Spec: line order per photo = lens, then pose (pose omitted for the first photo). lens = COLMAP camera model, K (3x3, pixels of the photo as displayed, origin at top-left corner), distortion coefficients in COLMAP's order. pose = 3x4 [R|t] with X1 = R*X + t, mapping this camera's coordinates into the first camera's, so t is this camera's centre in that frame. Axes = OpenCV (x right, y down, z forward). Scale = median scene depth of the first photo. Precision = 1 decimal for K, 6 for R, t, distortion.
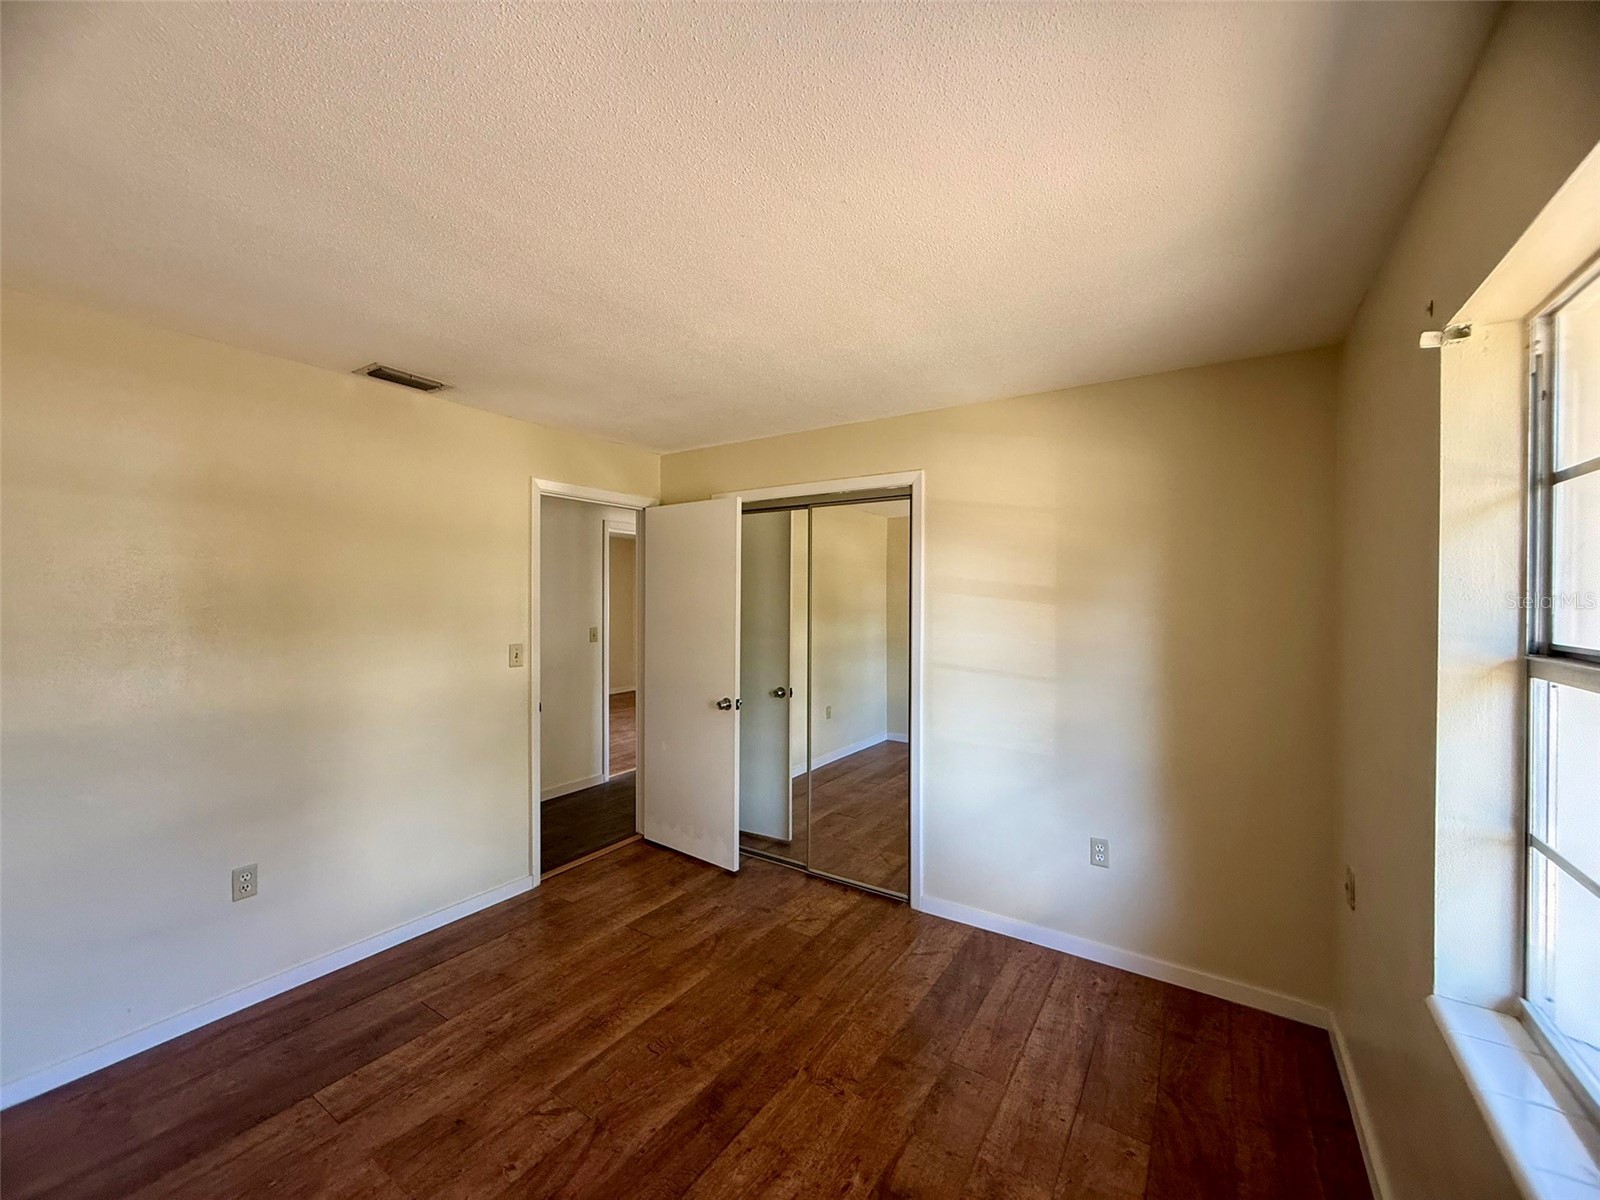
lens RADIAL K [[638.4, 0, 800.6], [0, 638.4, 598.5], [0, 0, 1]] dist [-0.000993, 0.000668]
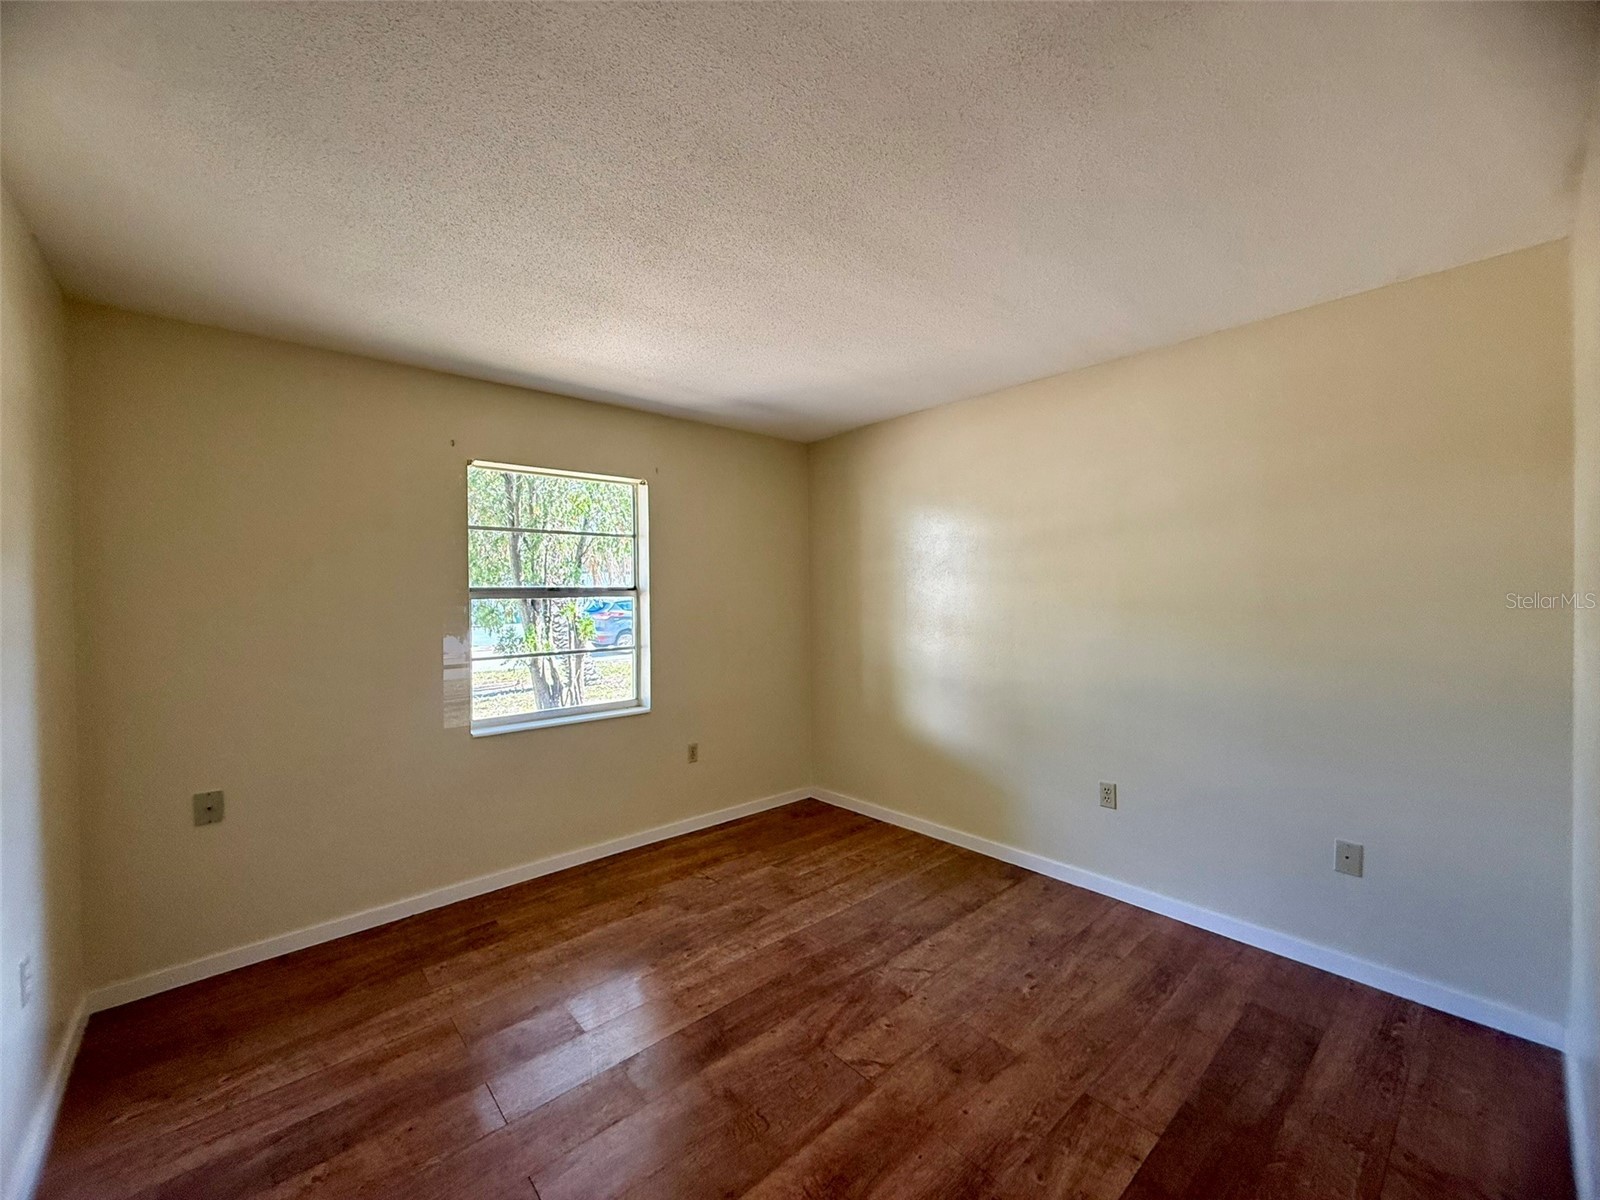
lens RADIAL K [[638.4, 0, 799.4], [0, 638.4, 598.5], [0, 0, 1]] dist [-0.000993, 0.000668]
pose [[-0.965064, 0.006168, 0.261942, -0.539418], [0.009020, 0.999912, 0.009690, 0.063518], [-0.261859, 0.011714, -0.965035, 1.937720]]
